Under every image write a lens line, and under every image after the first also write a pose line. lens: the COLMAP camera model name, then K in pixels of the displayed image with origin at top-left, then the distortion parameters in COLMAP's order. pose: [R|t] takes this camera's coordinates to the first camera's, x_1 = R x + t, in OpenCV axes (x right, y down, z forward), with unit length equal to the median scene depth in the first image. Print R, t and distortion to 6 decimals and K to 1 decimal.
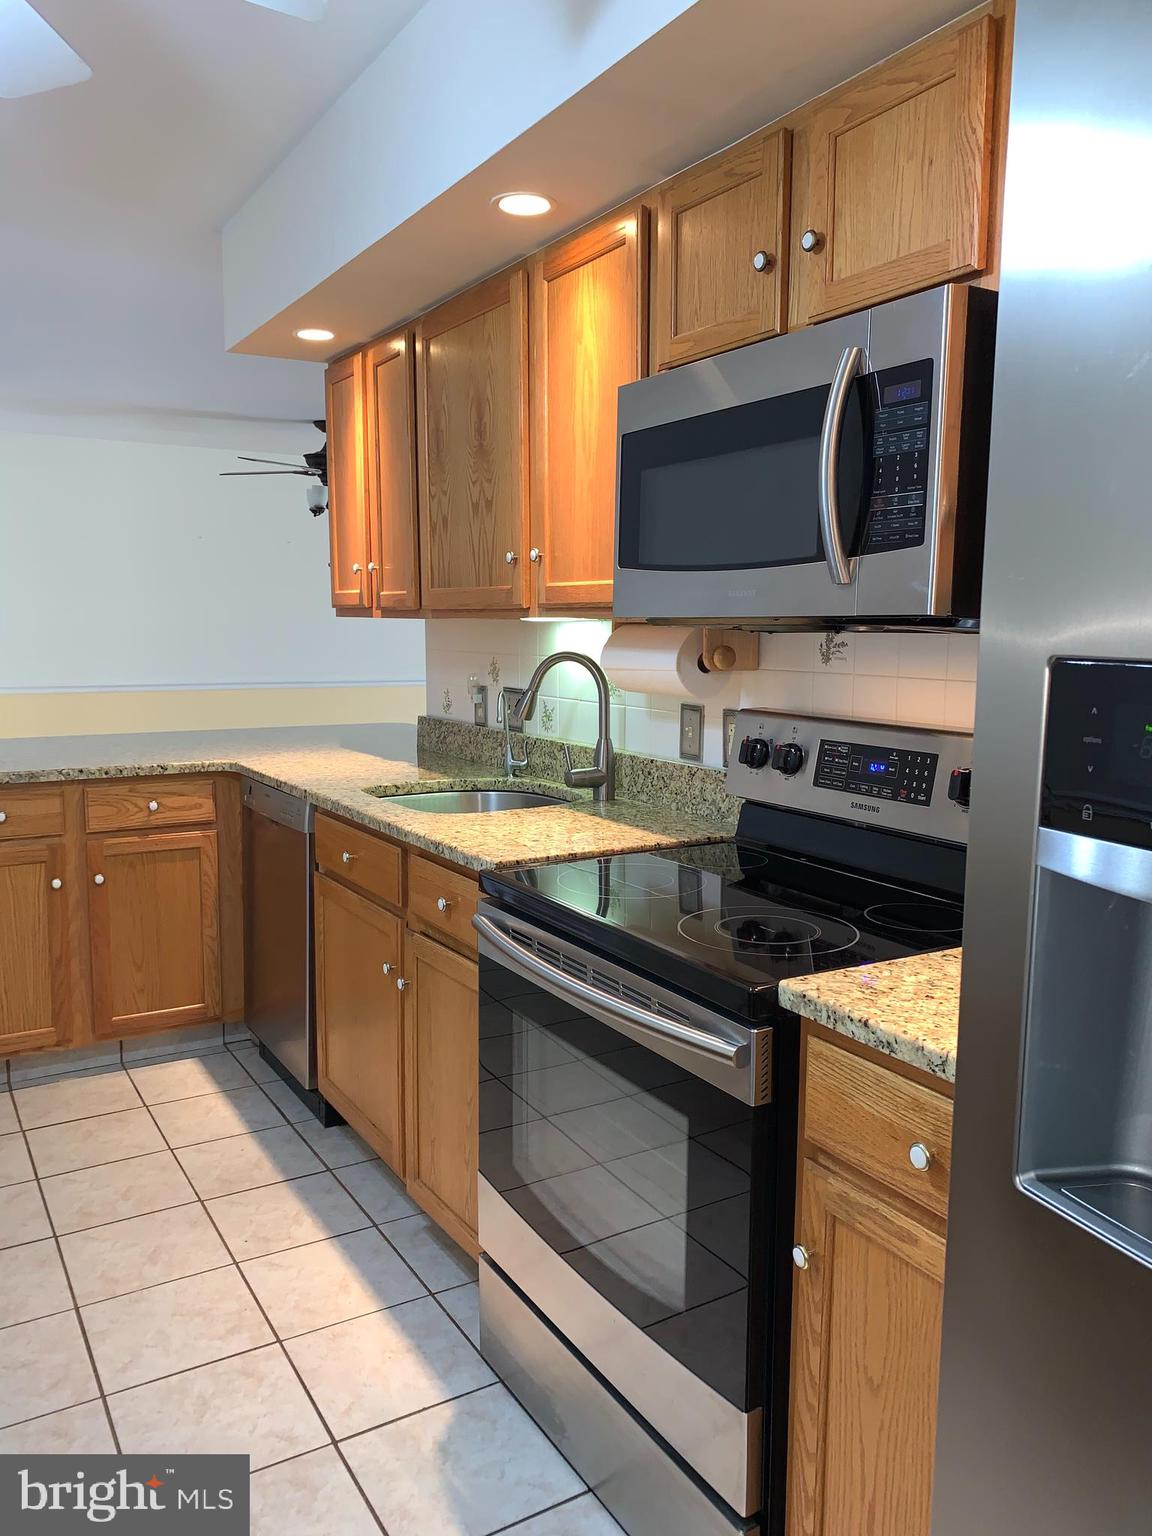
lens RADIAL K [[1164.3, 0, 577.5], [0, 1164.3, 761.8], [0, 0, 1]] dist [-0.000816, -0.000096]
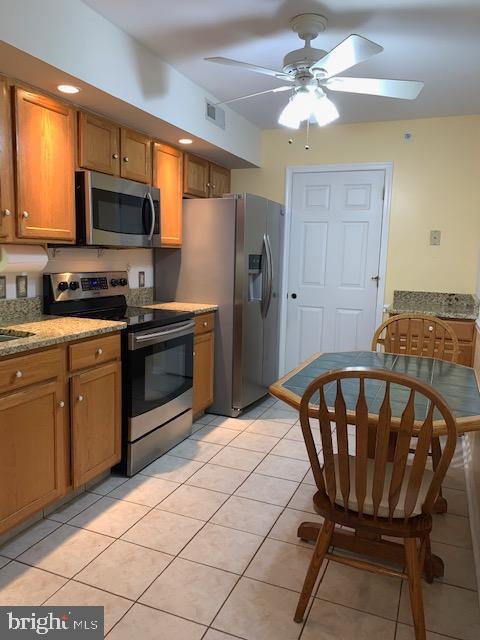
lens RADIAL K [[485.1, 0, 240.0], [0, 485.1, 320.4], [0, 0, 1]] dist [-0.000816, -0.000096]
pose [[-0.593159, -0.136424, 0.793442, -1.189261], [0.063650, 0.974507, 0.215140, -0.169751], [-0.802565, 0.178114, -0.569354, 1.358360]]
